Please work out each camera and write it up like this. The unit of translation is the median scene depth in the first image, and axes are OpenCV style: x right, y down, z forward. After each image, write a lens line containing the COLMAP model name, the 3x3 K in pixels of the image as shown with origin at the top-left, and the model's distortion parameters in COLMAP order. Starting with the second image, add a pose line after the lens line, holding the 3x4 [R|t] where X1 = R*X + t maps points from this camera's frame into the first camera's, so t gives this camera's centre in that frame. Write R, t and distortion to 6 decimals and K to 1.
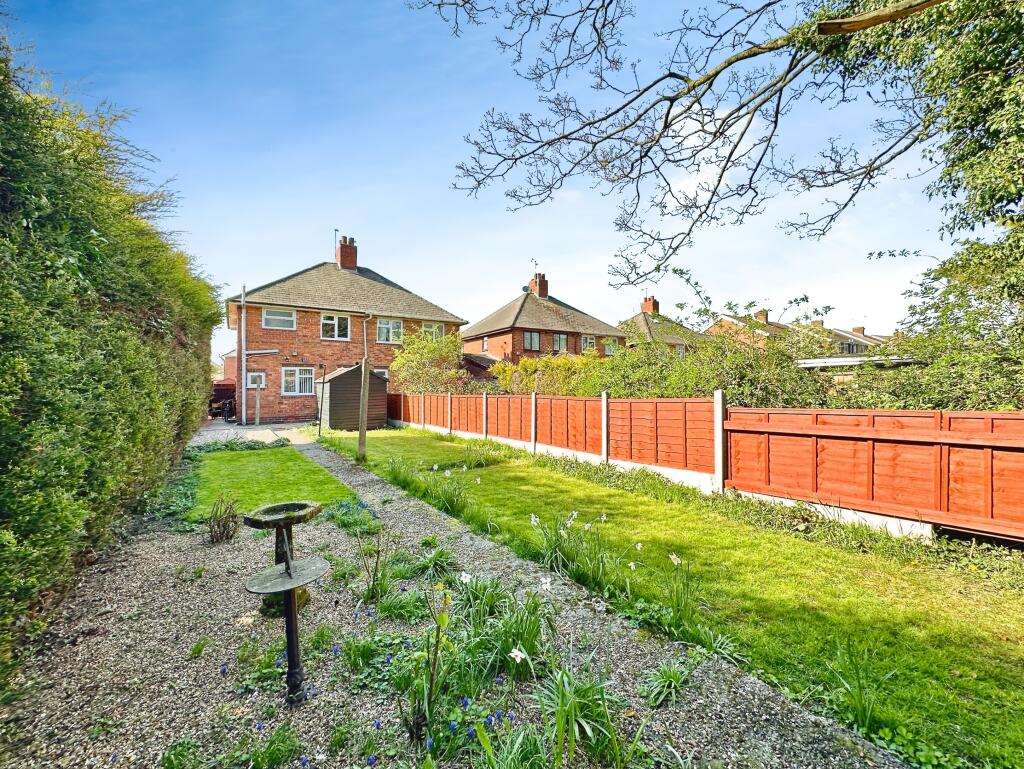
lens RADIAL K [[411.6, 0, 515.7], [0, 411.6, 378.9], [0, 0, 1]] dist [-0.001198, -0.000139]
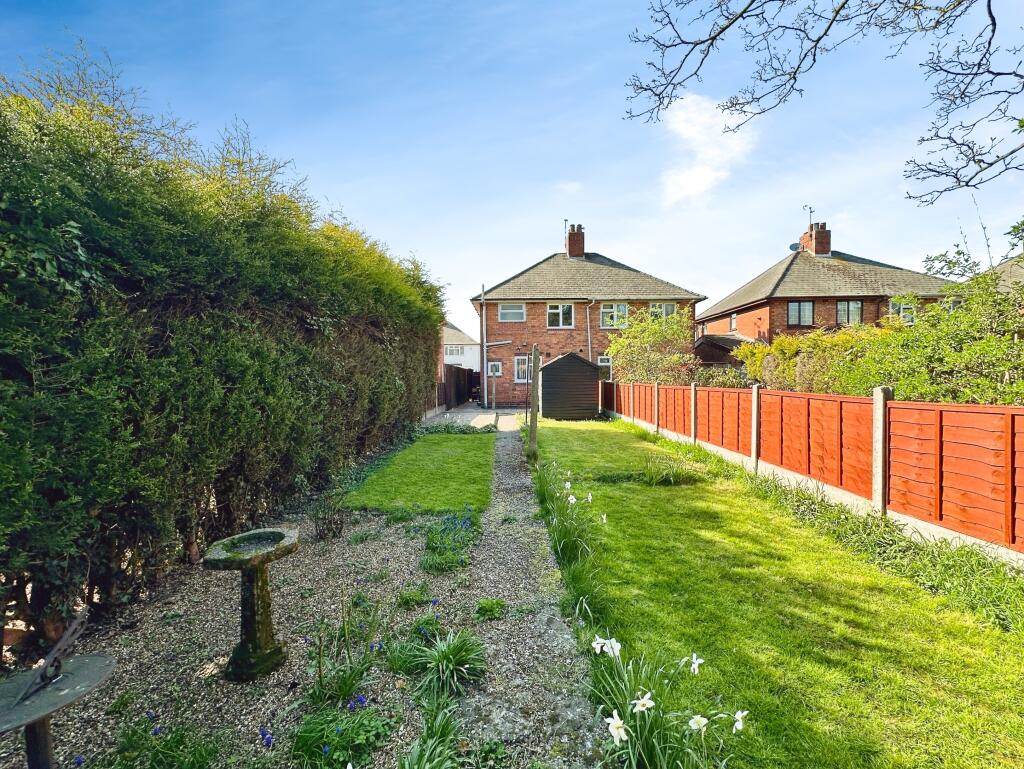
lens RADIAL K [[411.6, 0, 515.7], [0, 411.6, 378.9], [0, 0, 1]] dist [-0.001198, -0.000139]
pose [[0.827077, 0.004461, -0.562071, 0.059645], [0.014477, 0.999468, 0.029236, -0.001843], [0.561902, -0.032317, 0.826572, 0.131694]]
